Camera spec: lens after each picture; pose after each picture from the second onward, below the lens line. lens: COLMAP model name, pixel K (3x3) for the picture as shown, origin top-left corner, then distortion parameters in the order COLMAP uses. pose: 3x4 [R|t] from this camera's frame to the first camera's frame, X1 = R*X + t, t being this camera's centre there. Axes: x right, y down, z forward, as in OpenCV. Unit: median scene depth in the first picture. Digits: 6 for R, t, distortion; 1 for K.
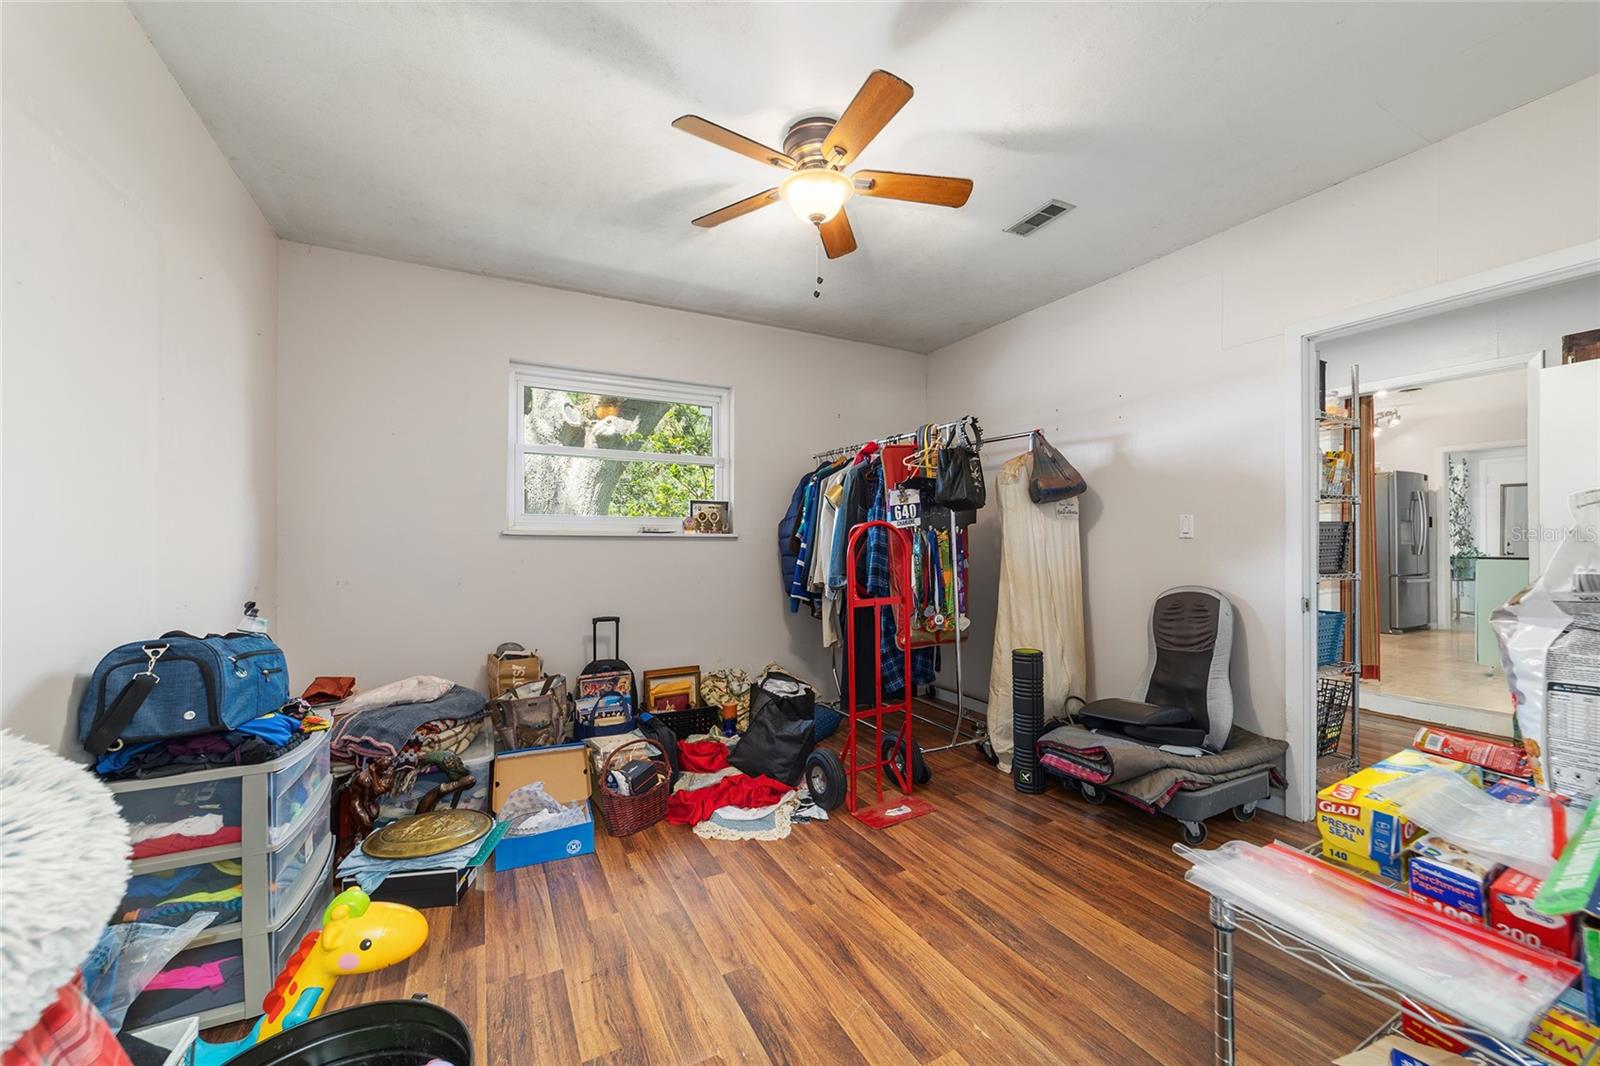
lens RADIAL K [[611.9, 0, 798.7], [0, 611.9, 528.9], [0, 0, 1]] dist [-0.018767, 0.008863]
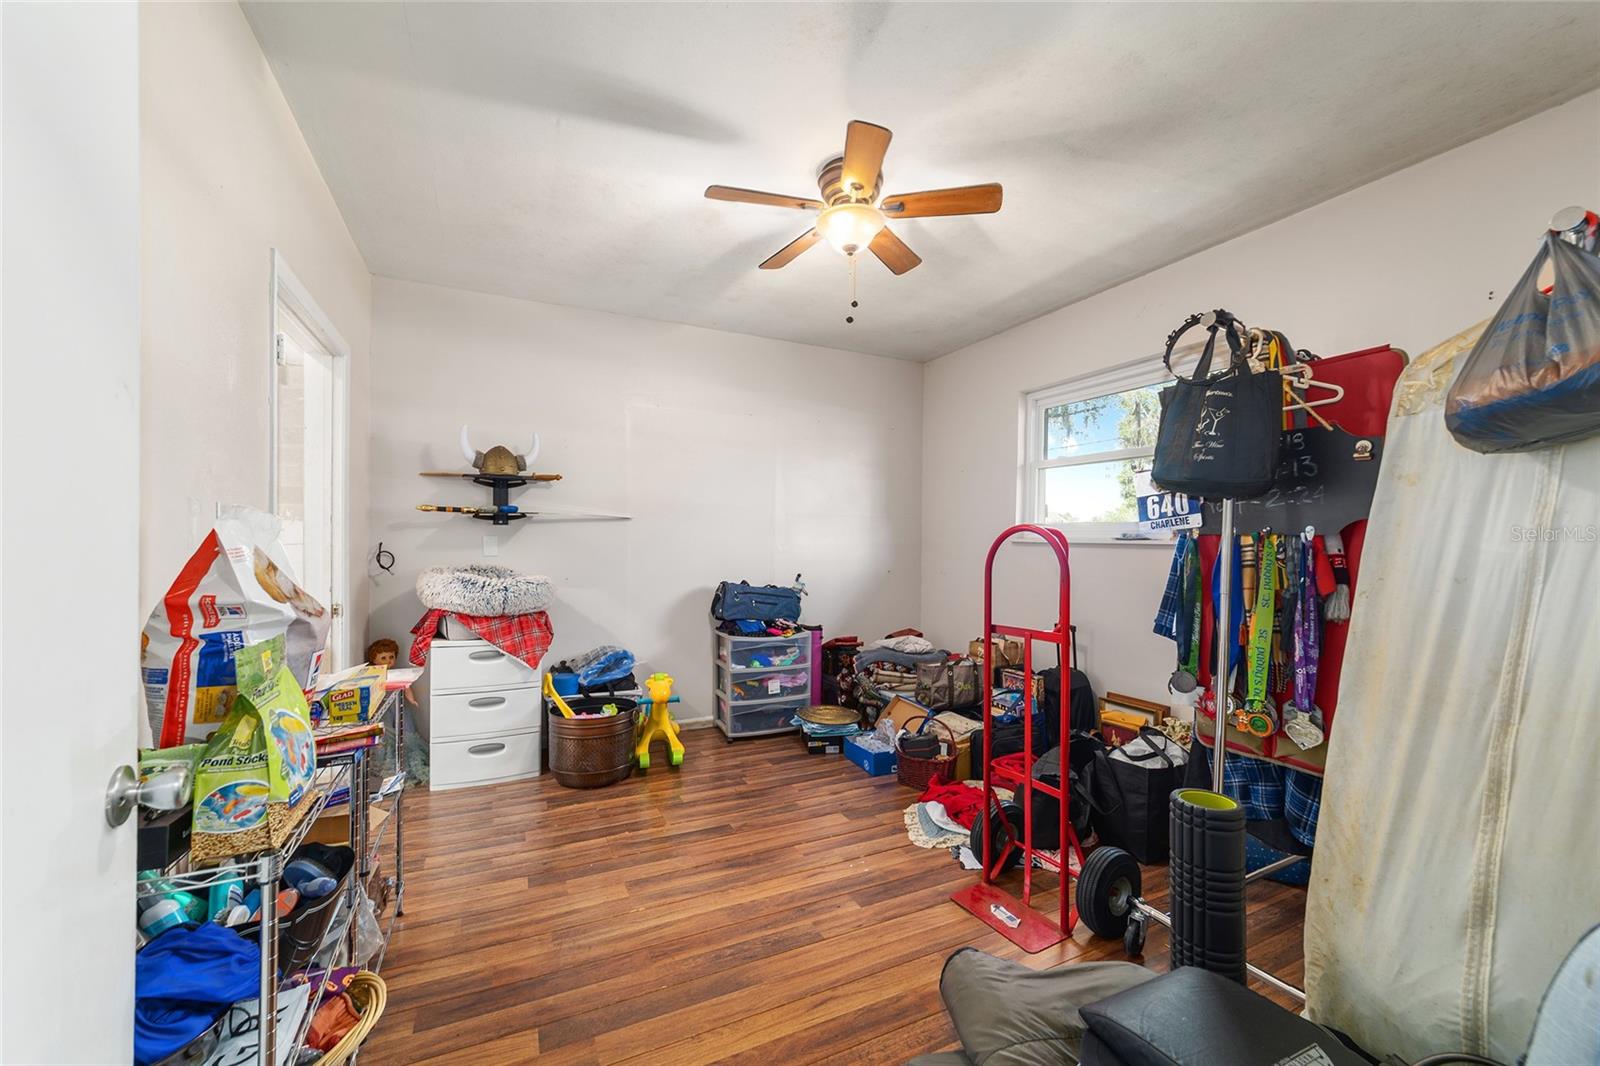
lens RADIAL K [[611.9, 0, 798.7], [0, 611.9, 528.9], [0, 0, 1]] dist [-0.018767, 0.008863]
pose [[-0.018417, -0.016619, -0.999692, 0.909837], [0.010178, 0.999807, -0.016809, 0.001697], [0.999779, -0.010485, -0.018244, 0.763270]]
